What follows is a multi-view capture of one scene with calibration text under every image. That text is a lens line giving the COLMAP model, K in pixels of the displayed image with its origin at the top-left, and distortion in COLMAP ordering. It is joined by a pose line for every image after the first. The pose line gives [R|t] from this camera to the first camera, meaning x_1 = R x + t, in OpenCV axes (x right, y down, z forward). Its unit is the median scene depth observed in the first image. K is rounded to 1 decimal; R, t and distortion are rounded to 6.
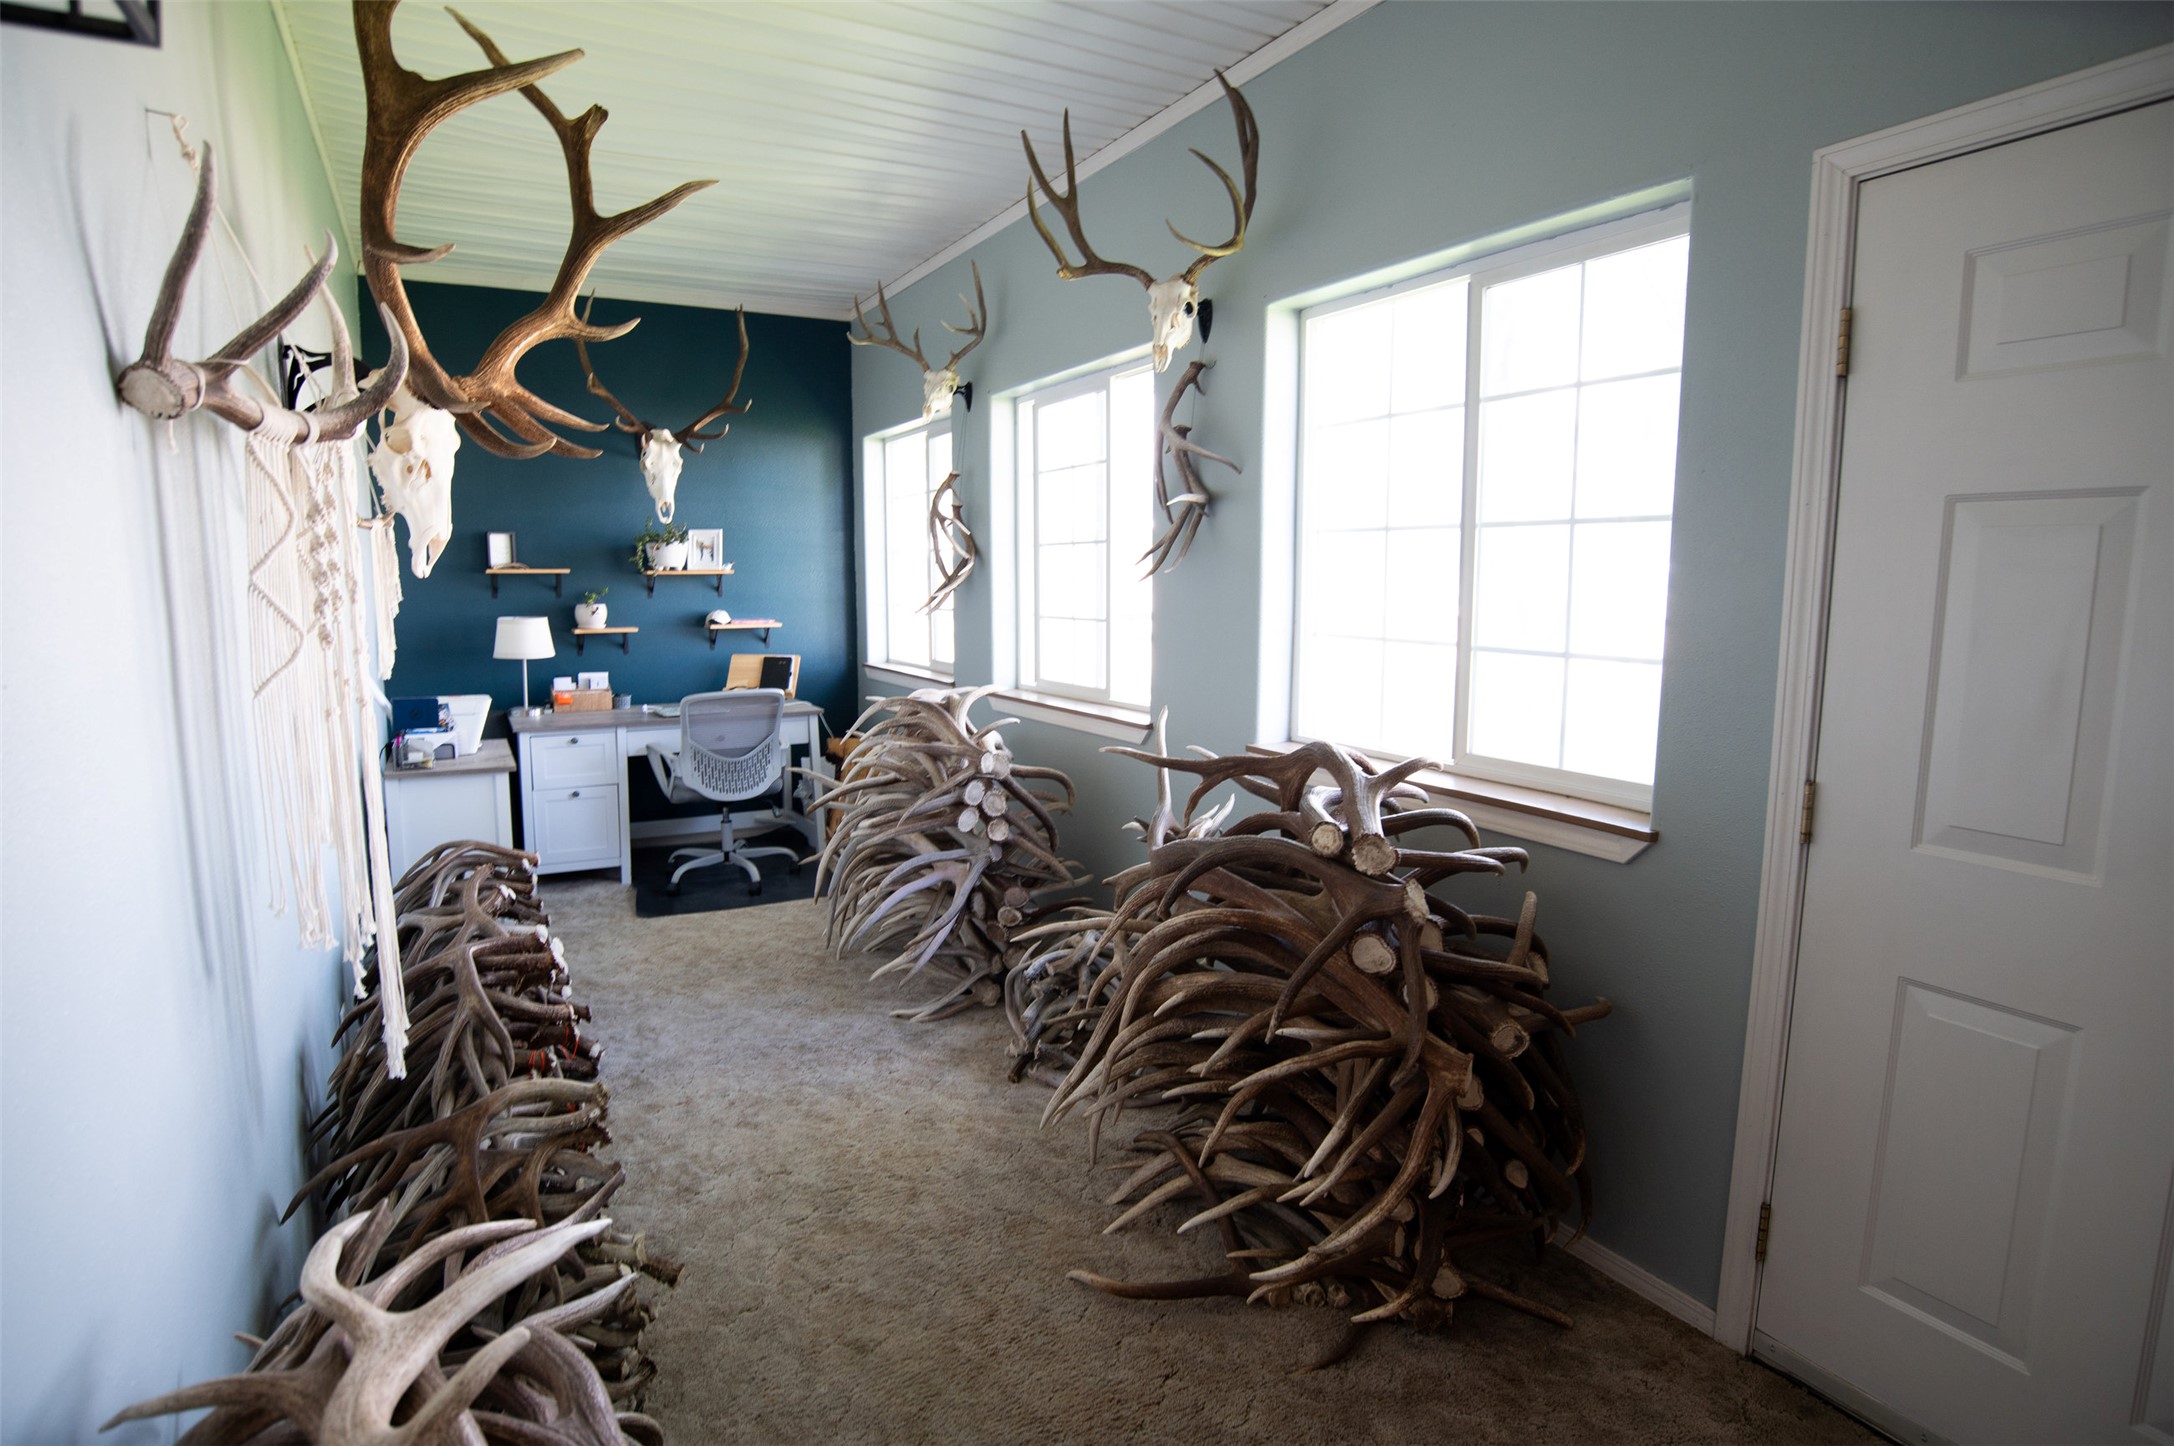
lens RADIAL K [[1143.1, 0, 1087.0], [0, 1143.1, 723.0], [0, 0, 1]] dist [-0.081099, 0.028910]
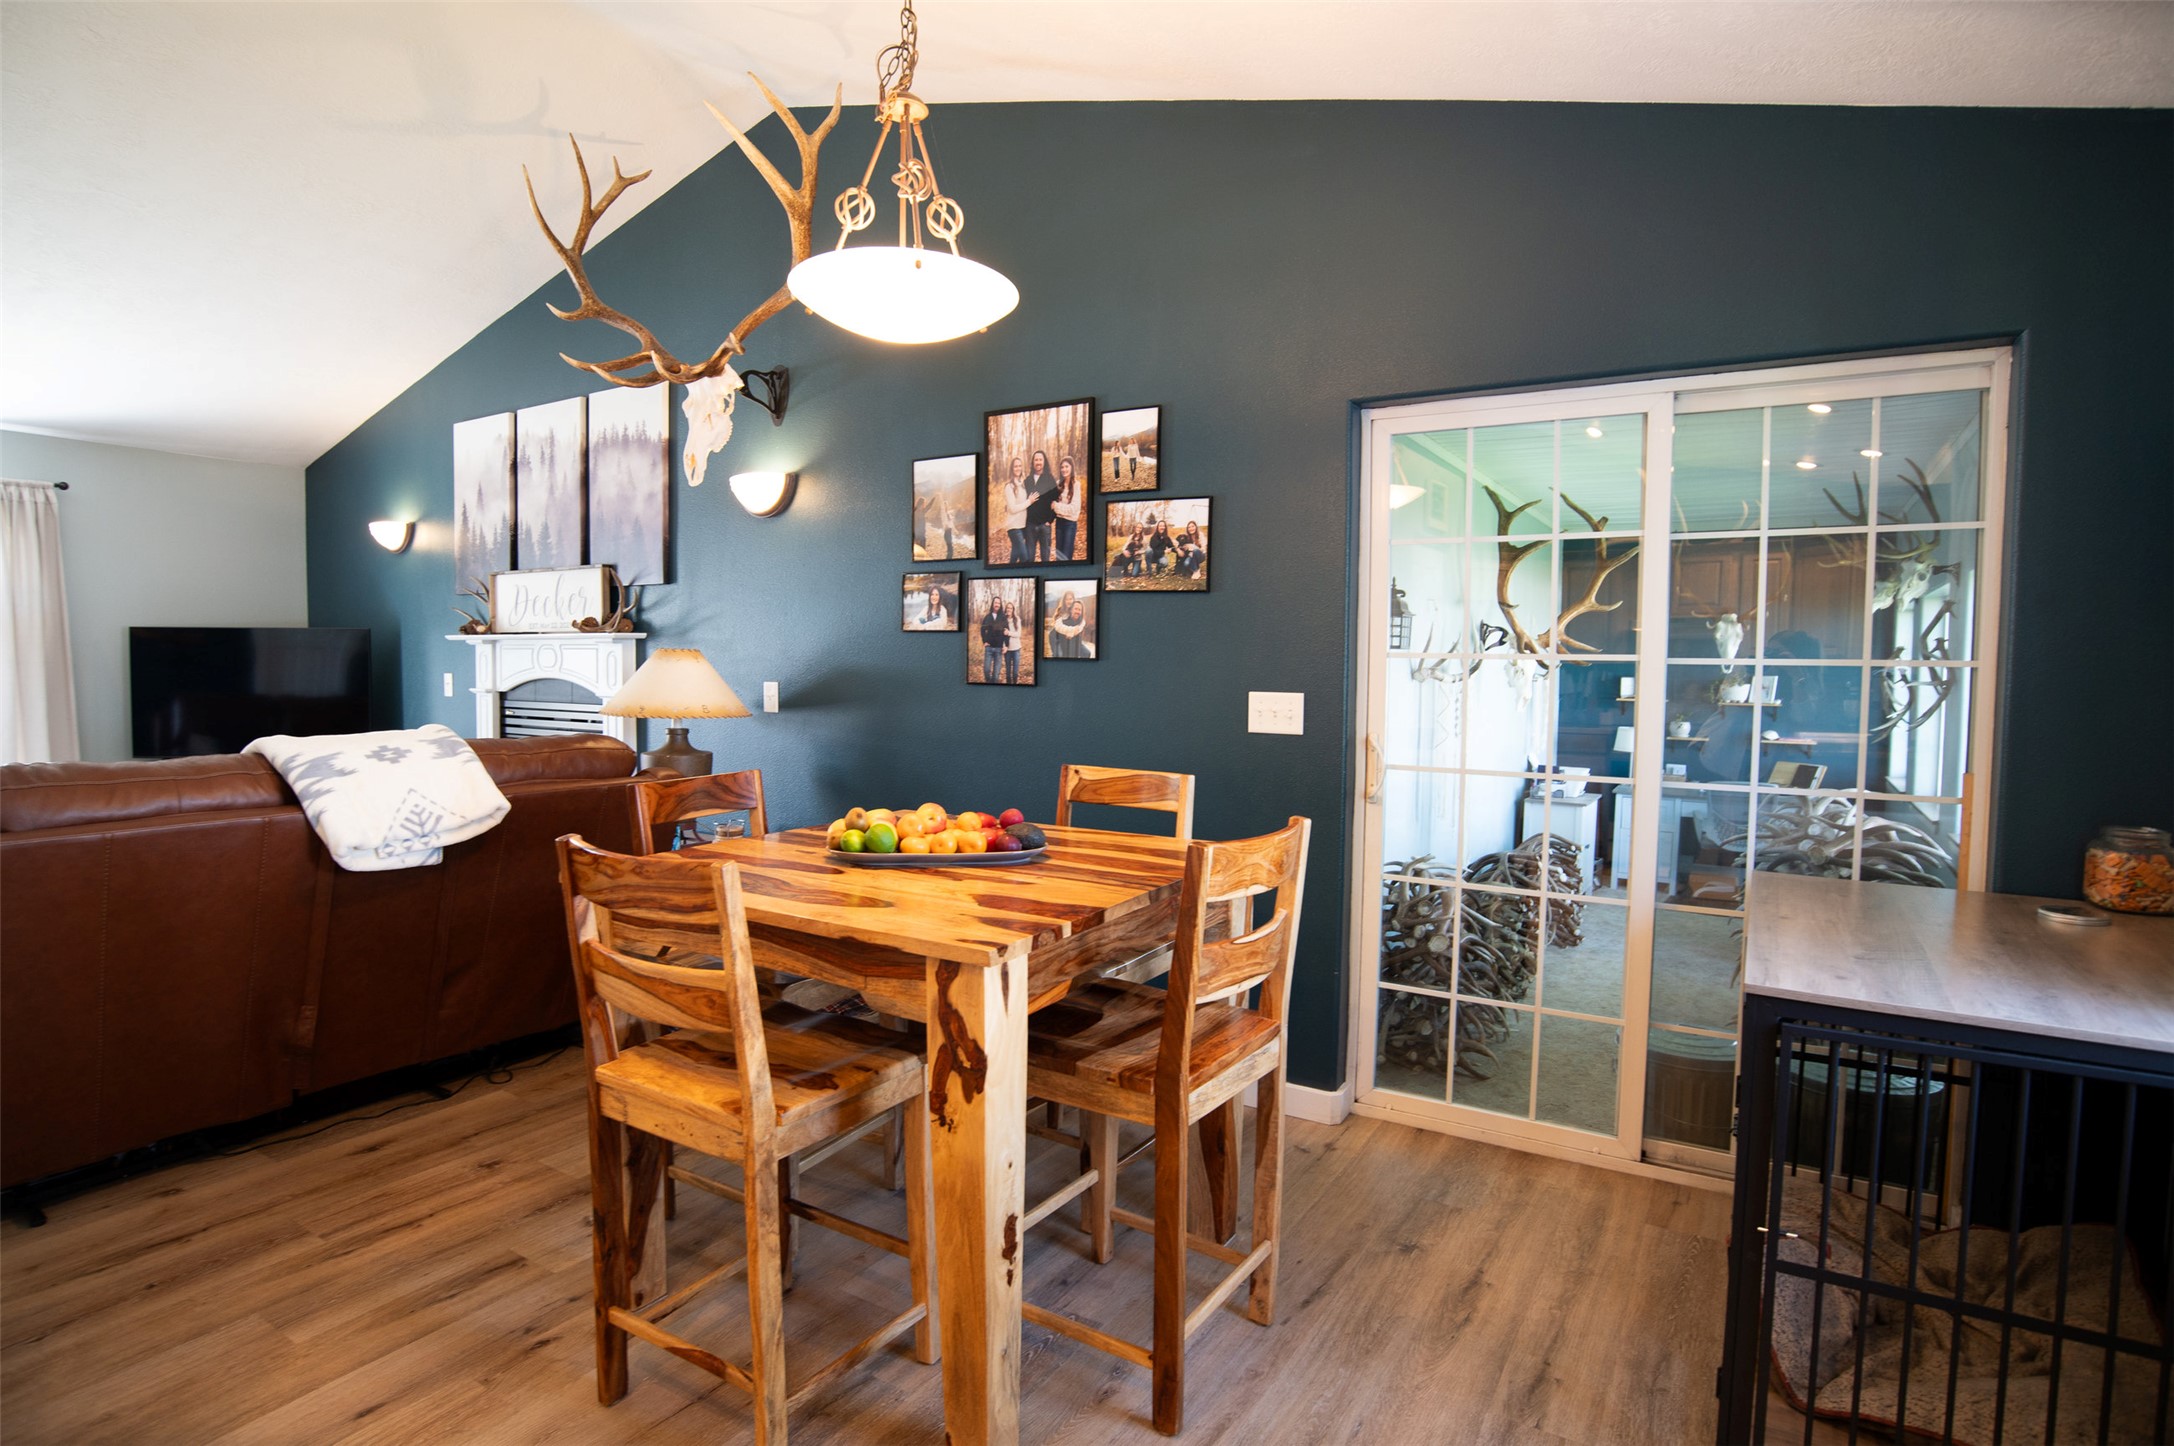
lens RADIAL K [[1143.1, 0, 1087.0], [0, 1143.1, 723.0], [0, 0, 1]] dist [-0.081099, 0.028910]
pose [[0.488146, 0.054789, -0.871040, 0.574208], [-0.127178, 0.991840, -0.008885, 0.019188], [0.863446, 0.115114, 0.491131, -0.548424]]
